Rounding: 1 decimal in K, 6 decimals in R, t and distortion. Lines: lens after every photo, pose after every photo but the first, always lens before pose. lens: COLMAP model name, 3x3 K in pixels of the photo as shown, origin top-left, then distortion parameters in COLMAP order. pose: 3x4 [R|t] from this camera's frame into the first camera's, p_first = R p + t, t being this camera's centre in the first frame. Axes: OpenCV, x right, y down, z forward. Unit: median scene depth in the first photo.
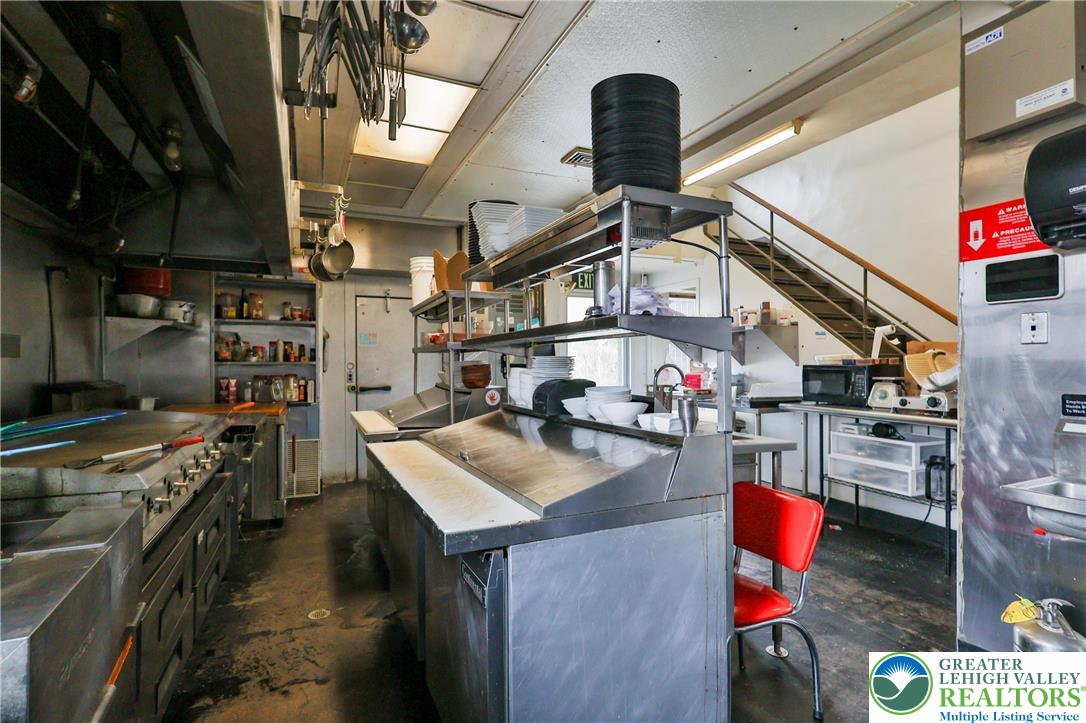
lens RADIAL K [[534.0, 0, 543.0], [0, 534.0, 361.5], [0, 0, 1]] dist [0.000771, 0.000716]
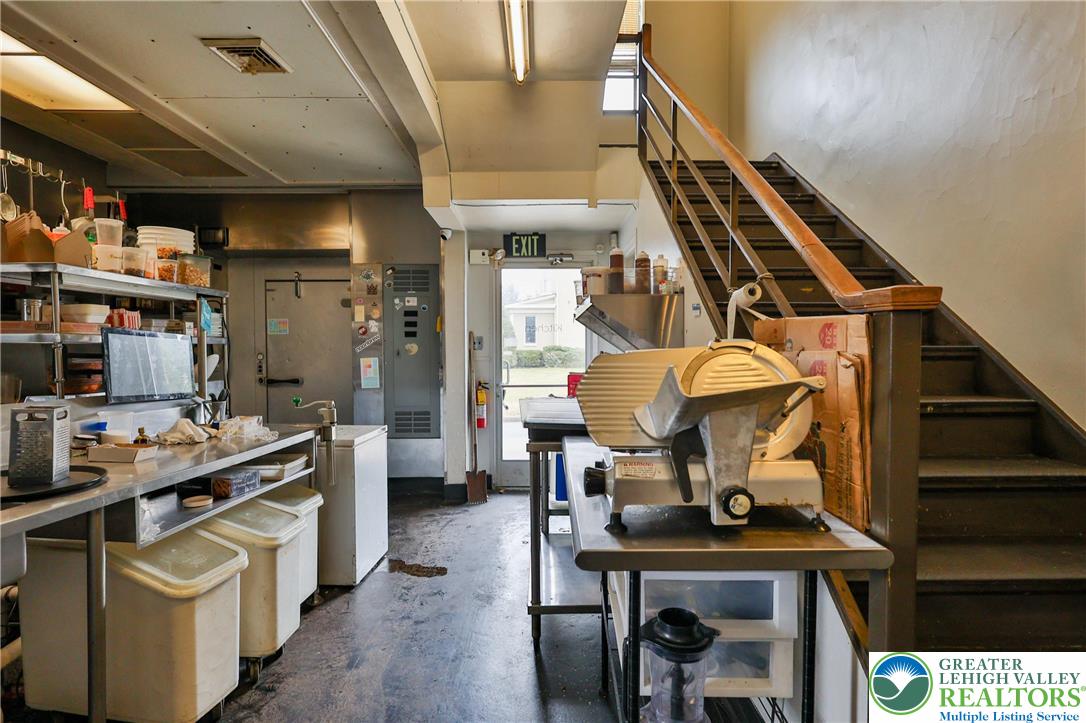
lens RADIAL K [[535.6, 0, 543.9], [0, 535.6, 363.6], [0, 0, 1]] dist [0.000319, 0.000178]
pose [[0.914080, 0.014908, -0.405260, 0.760983], [-0.001167, 0.999417, 0.034133, -0.018291], [0.405532, -0.030727, 0.913564, 0.563149]]
